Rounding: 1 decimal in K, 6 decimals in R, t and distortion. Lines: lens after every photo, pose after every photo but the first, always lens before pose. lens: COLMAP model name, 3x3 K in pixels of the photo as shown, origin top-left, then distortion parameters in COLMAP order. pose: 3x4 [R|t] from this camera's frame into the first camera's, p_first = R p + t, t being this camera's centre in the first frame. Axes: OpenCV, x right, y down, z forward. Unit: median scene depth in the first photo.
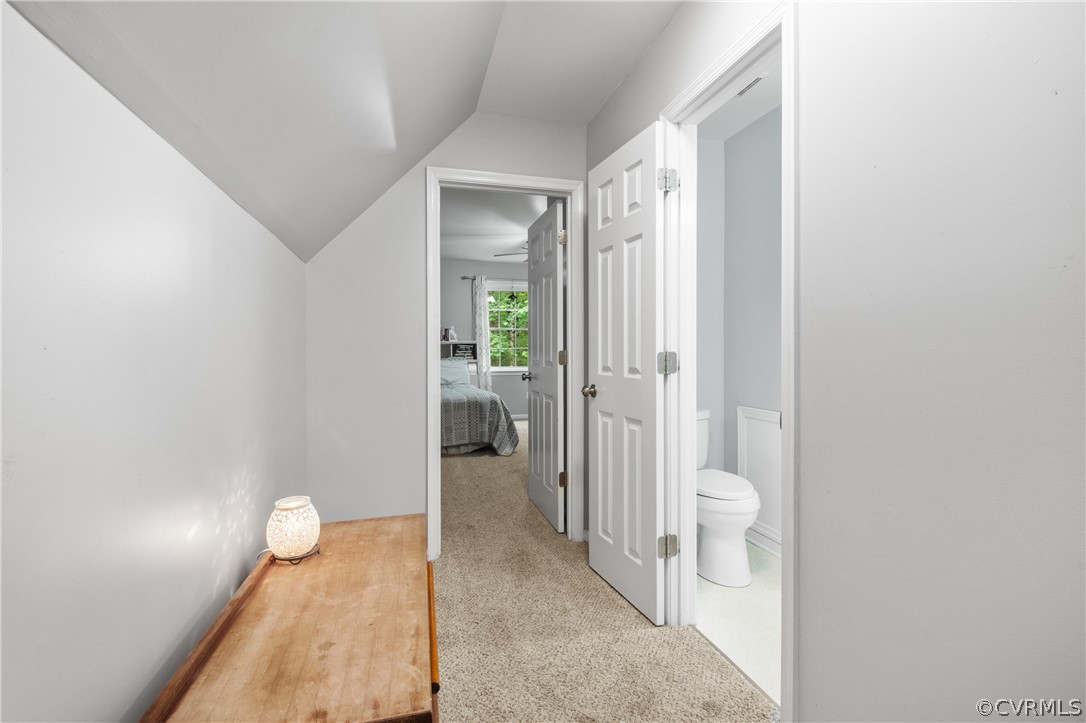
lens RADIAL K [[499.3, 0, 542.8], [0, 499.3, 358.4], [0, 0, 1]] dist [0.002610, -0.001694]
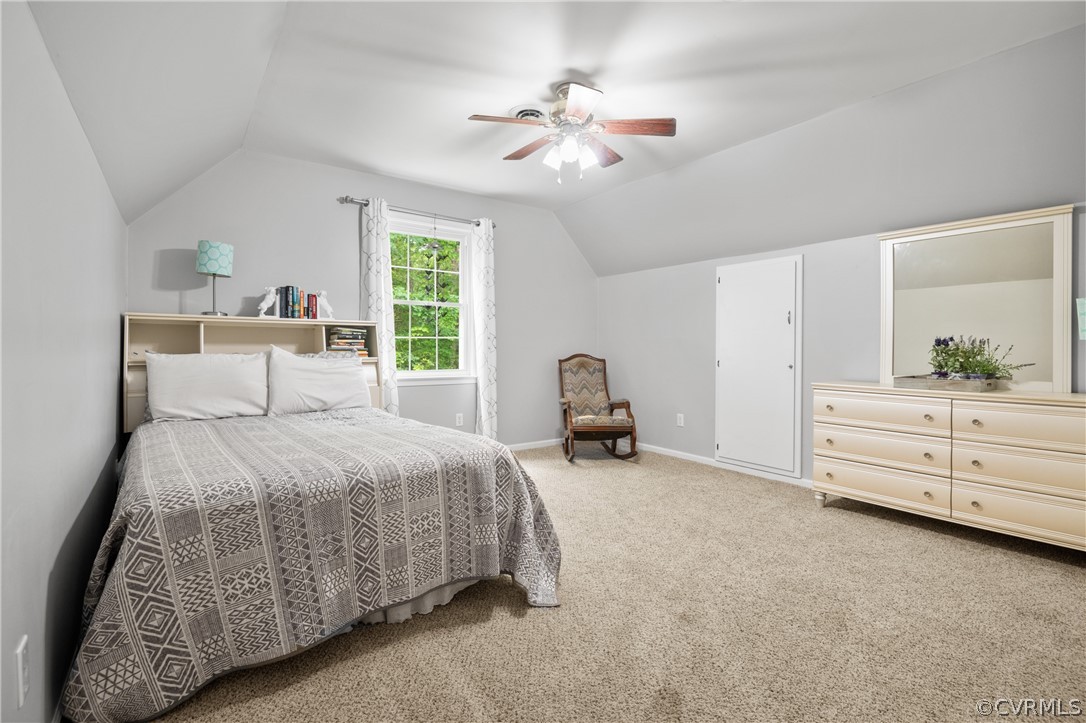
lens RADIAL K [[499.3, 0, 543.5], [0, 499.3, 361.5], [0, 0, 1]] dist [0.002610, -0.001694]
pose [[0.935447, 0.005335, 0.353425, -0.153110], [-0.007475, 0.999961, 0.004691, 0.003511], [-0.353387, -0.007030, 0.935451, 0.454926]]
